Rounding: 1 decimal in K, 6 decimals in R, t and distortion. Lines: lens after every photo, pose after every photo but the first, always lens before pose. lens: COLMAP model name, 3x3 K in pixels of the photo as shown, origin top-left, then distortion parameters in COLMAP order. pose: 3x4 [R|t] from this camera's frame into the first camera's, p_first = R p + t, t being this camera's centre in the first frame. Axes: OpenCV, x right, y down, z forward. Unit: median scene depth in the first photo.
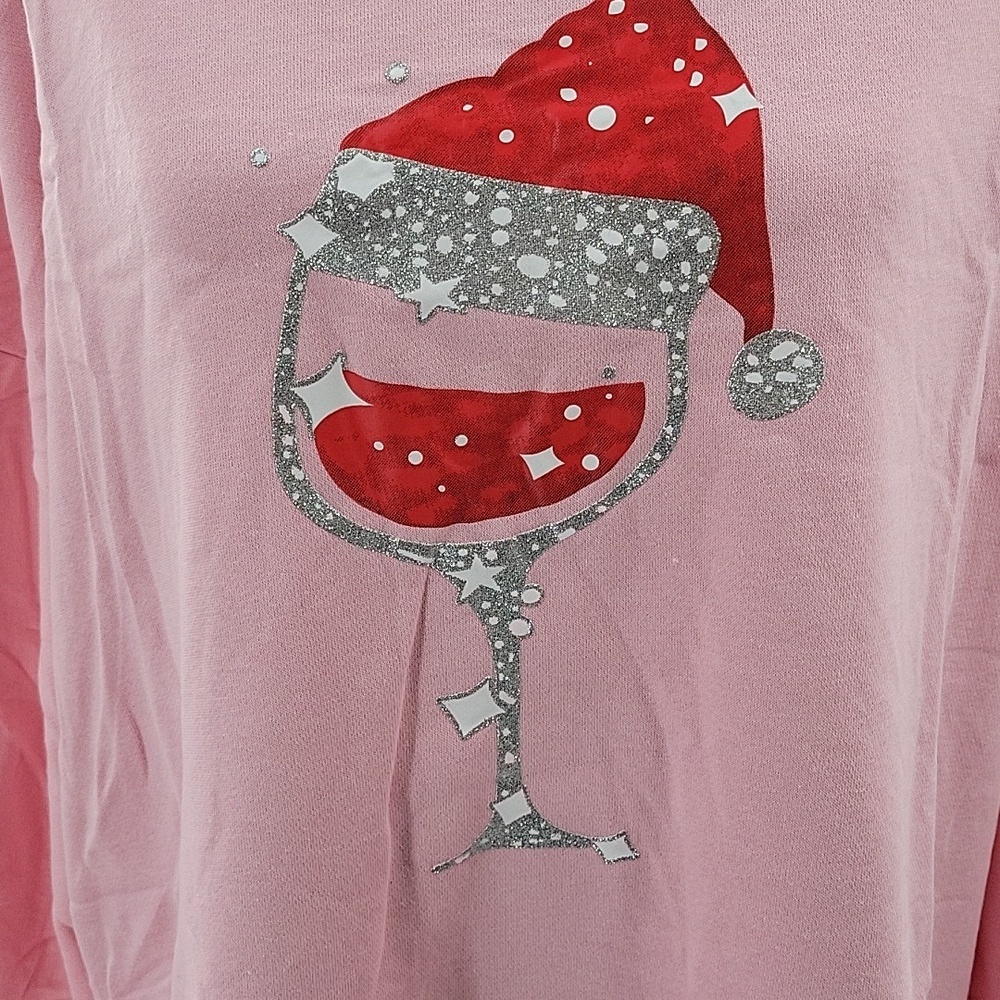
lens RADIAL K [[1884.9, 0, 444.9], [0, 1884.9, 499.7], [0, 0, 1]] dist [0.042527, -0.026034]
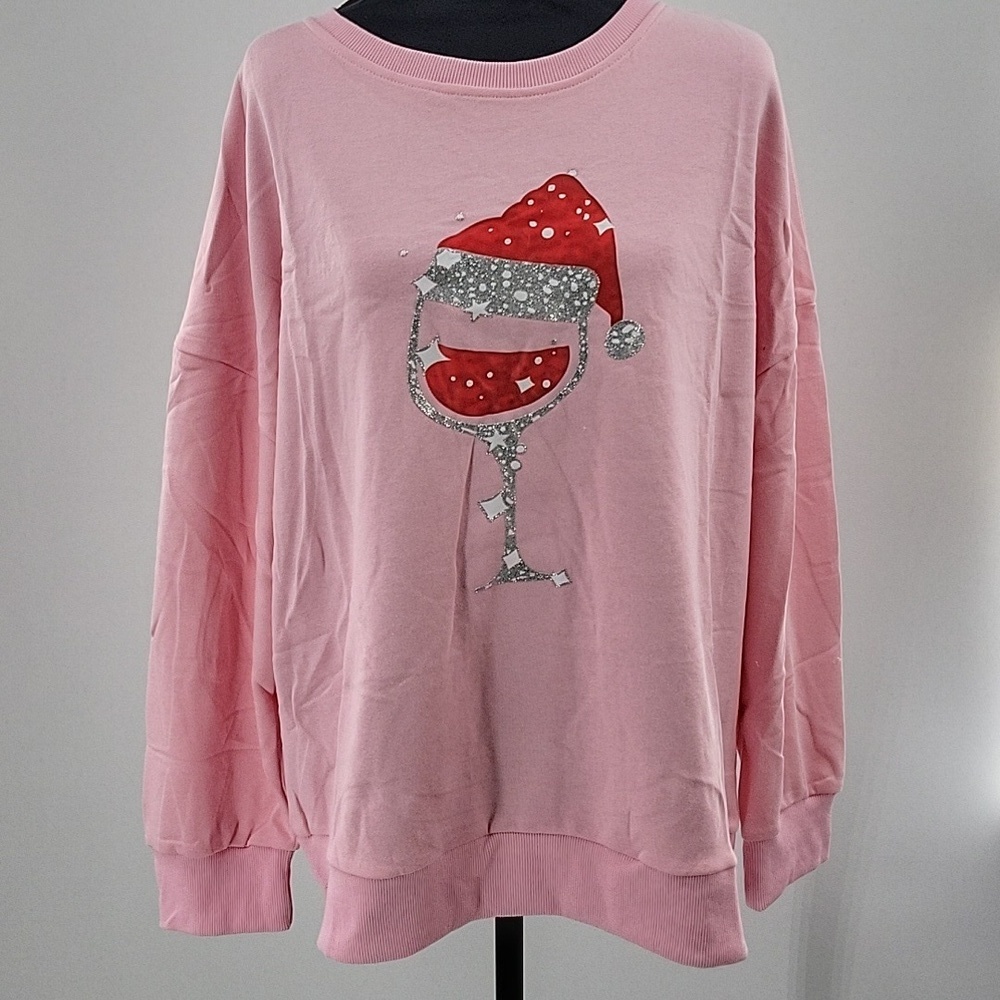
lens RADIAL K [[1884.9, 0, 444.9], [0, 1884.9, 499.7], [0, 0, 1]] dist [0.042527, -0.026034]
pose [[0.997194, -0.024459, 0.070757, -0.209672], [0.032380, 0.993059, -0.113068, 0.373054], [-0.067500, 0.115042, 0.991065, -1.232571]]
